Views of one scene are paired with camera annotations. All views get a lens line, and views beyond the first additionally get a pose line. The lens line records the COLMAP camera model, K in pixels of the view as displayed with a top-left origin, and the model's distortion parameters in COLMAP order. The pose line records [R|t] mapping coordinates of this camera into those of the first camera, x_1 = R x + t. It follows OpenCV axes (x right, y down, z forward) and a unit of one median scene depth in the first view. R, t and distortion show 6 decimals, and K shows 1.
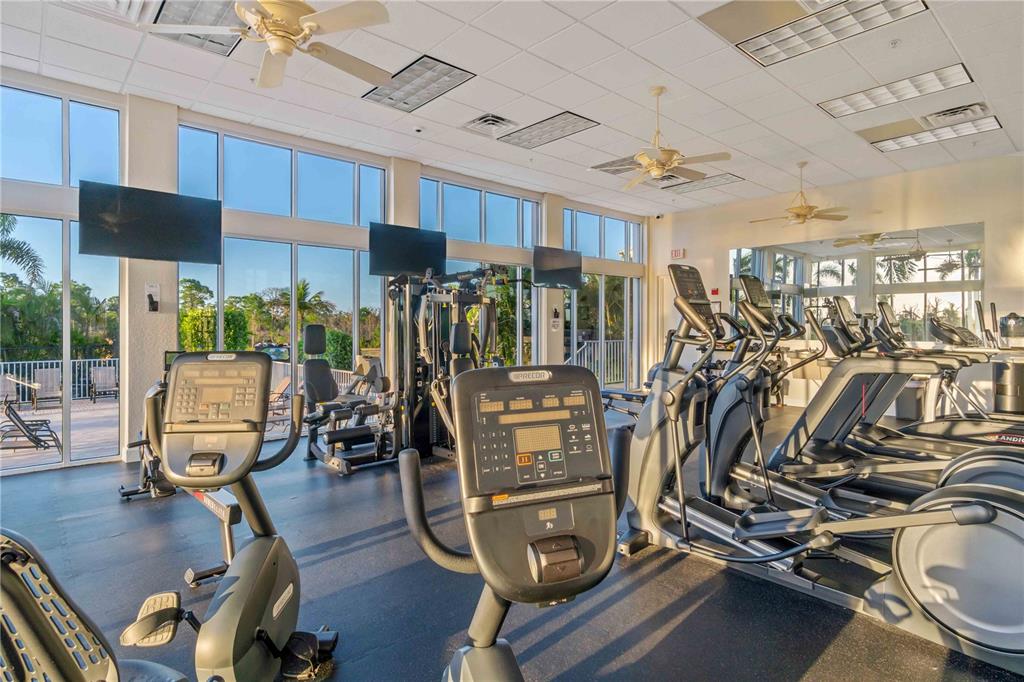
lens RADIAL K [[550.9, 0, 512.0], [0, 550.9, 341.0], [0, 0, 1]] dist [0.003150, 0.000380]
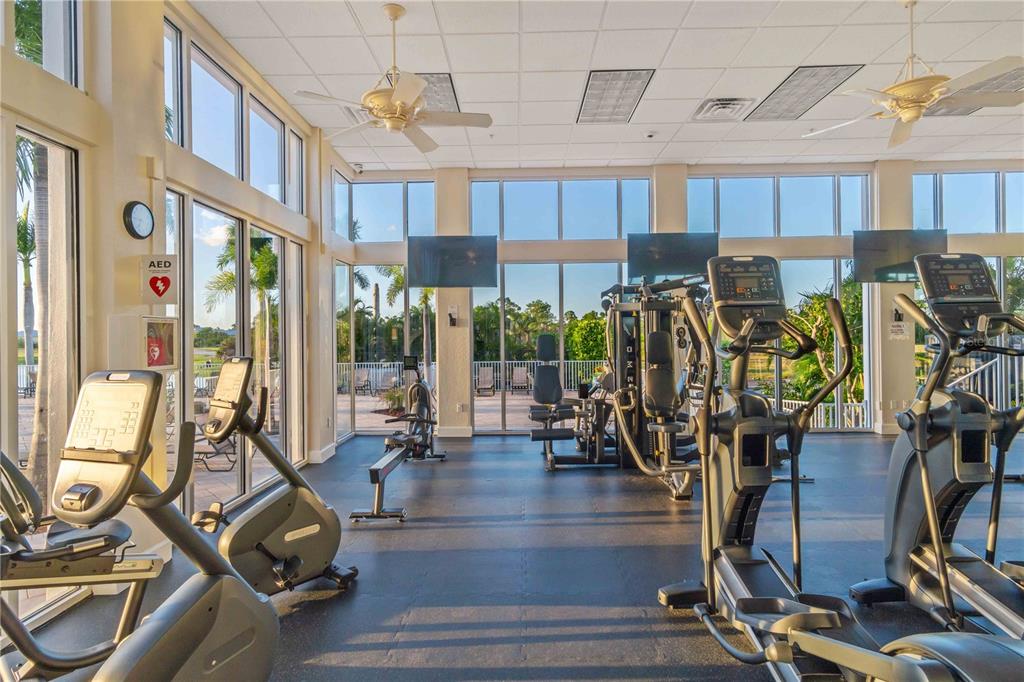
lens RADIAL K [[550.9, 0, 512.0], [0, 550.9, 341.0], [0, 0, 1]] dist [0.003150, 0.000380]
pose [[0.730233, -0.003152, -0.683190, 0.321689], [-0.004639, 0.999943, -0.009573, -0.005051], [0.683182, 0.010160, 0.730177, 0.113534]]
